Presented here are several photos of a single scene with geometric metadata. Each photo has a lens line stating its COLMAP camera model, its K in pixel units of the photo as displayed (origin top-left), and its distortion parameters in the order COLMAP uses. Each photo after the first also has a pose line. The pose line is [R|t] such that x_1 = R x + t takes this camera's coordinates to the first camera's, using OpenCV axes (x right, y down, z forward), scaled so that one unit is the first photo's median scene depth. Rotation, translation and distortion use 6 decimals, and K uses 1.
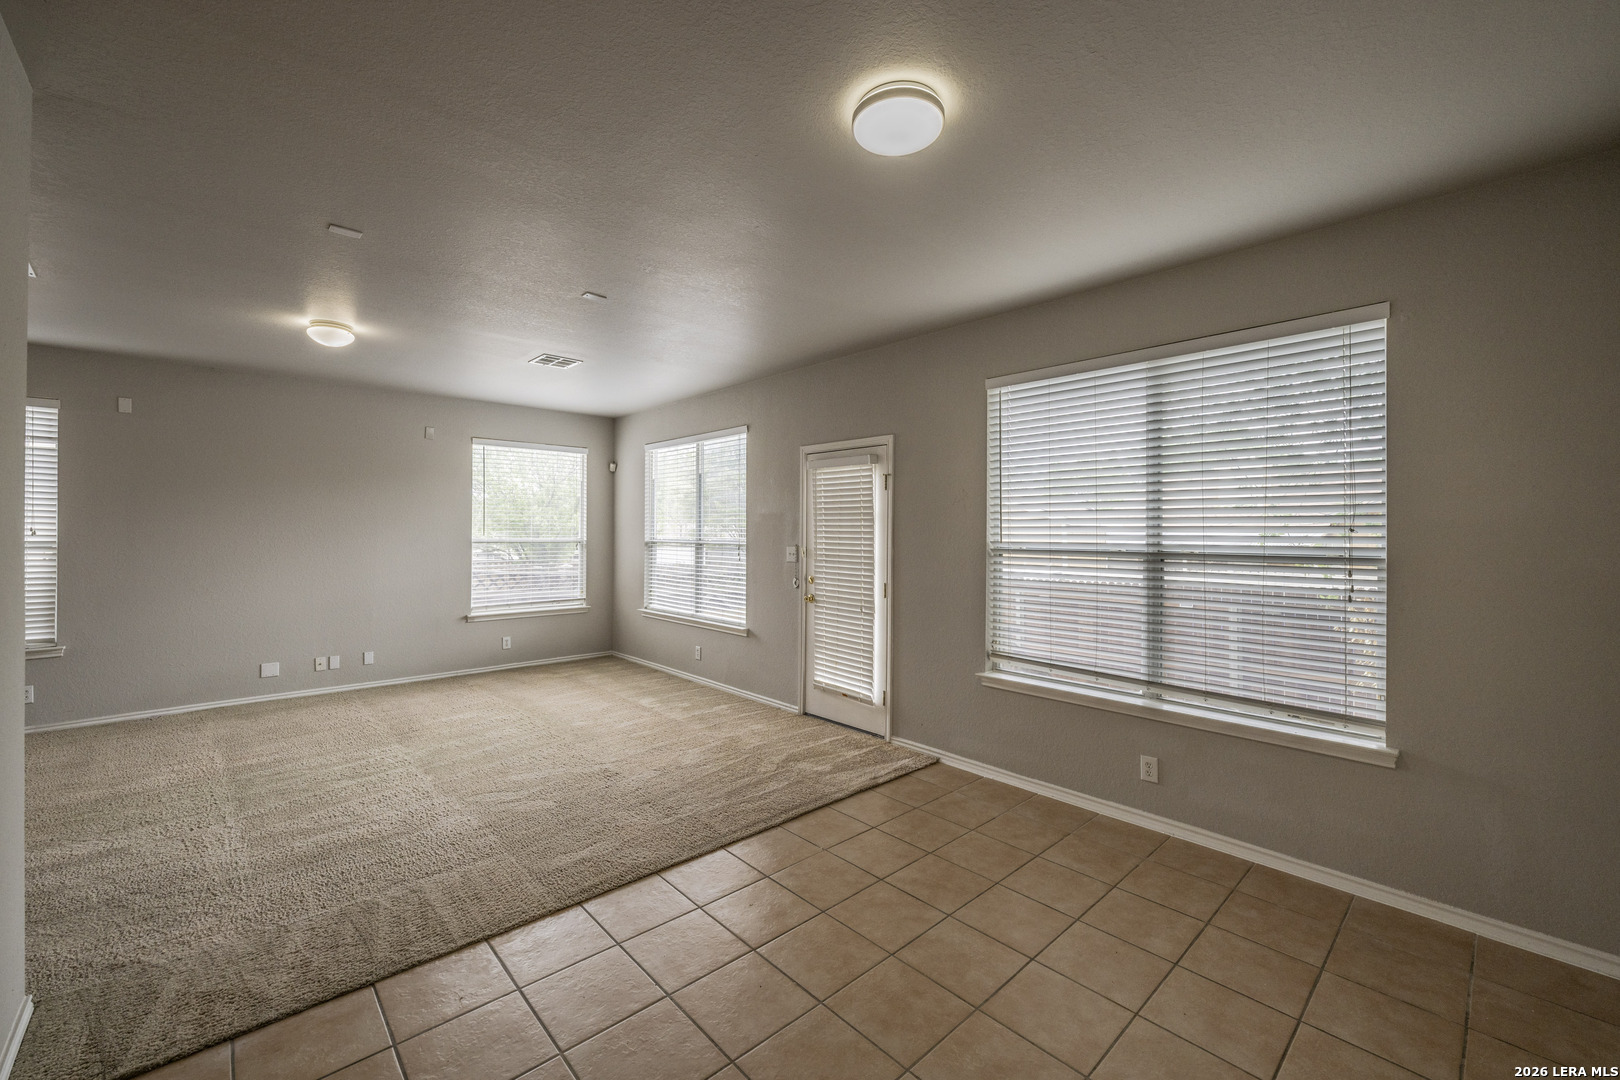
lens RADIAL K [[645.4, 0, 809.2], [0, 645.4, 534.3], [0, 0, 1]] dist [0.001302, 0.000051]
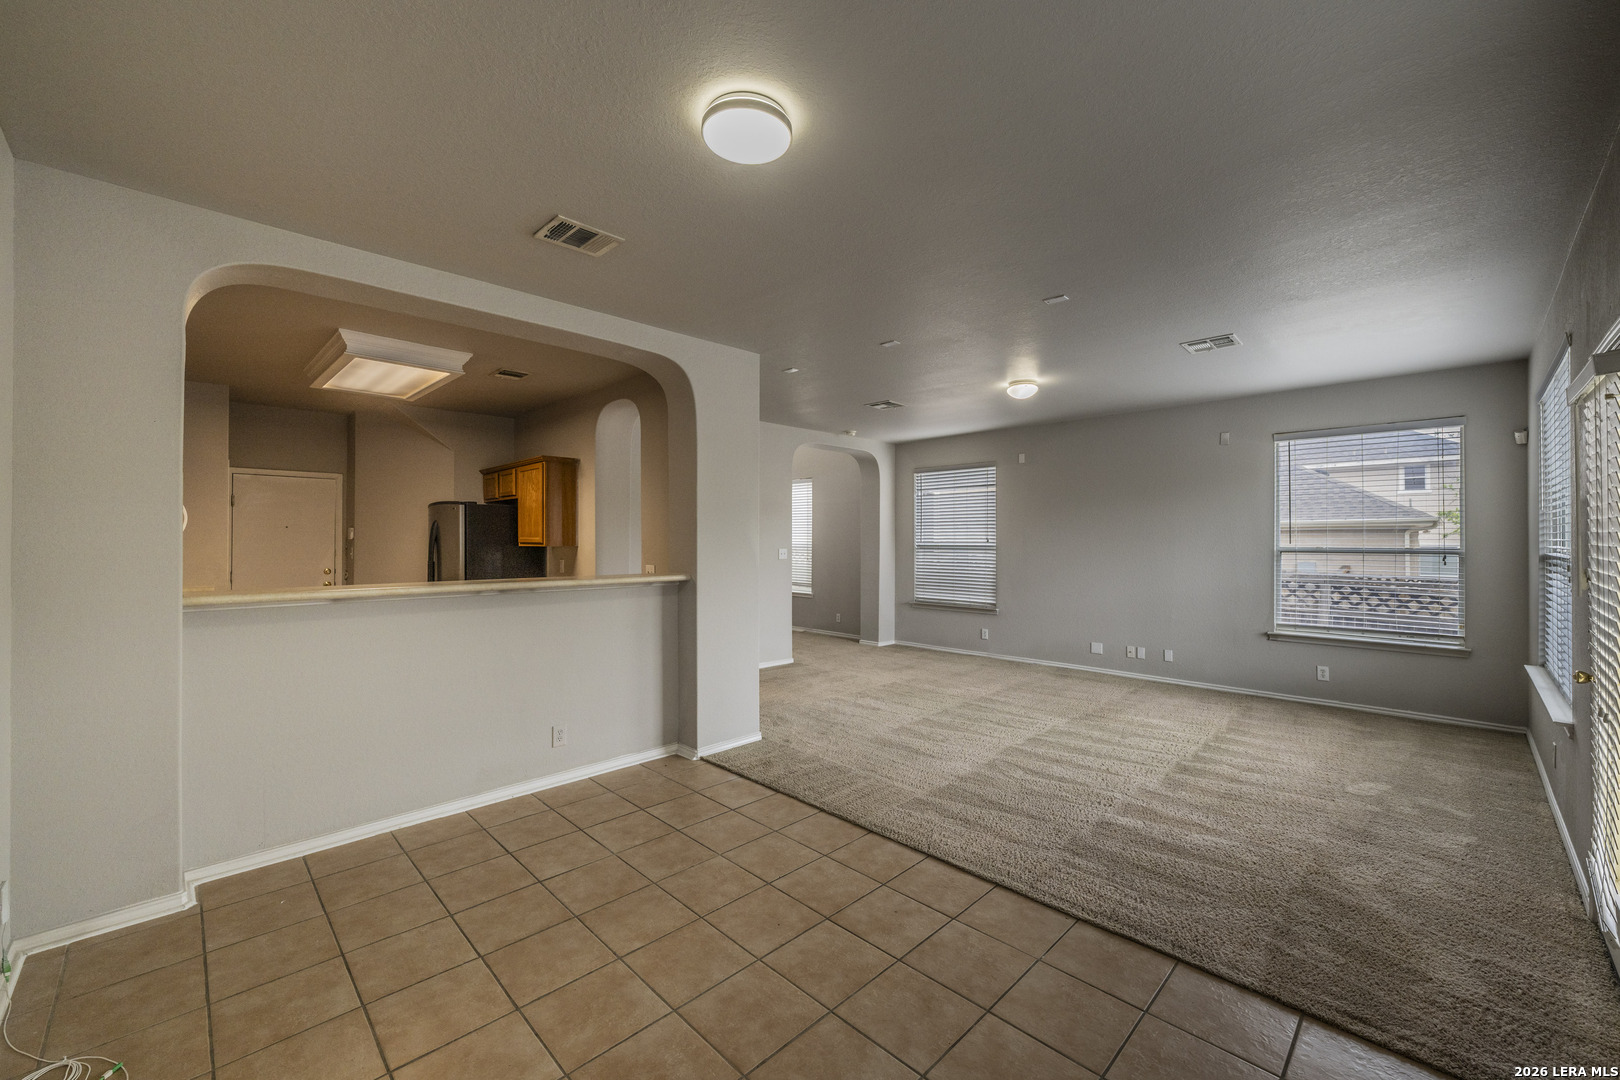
lens RADIAL K [[645.4, 0, 809.2], [0, 645.4, 534.3], [0, 0, 1]] dist [0.001302, 0.000051]
pose [[0.036121, -0.011668, -0.999279, 0.573228], [-0.003372, 0.999925, -0.011798, 0.002332], [0.999342, 0.003796, 0.036079, 0.523210]]
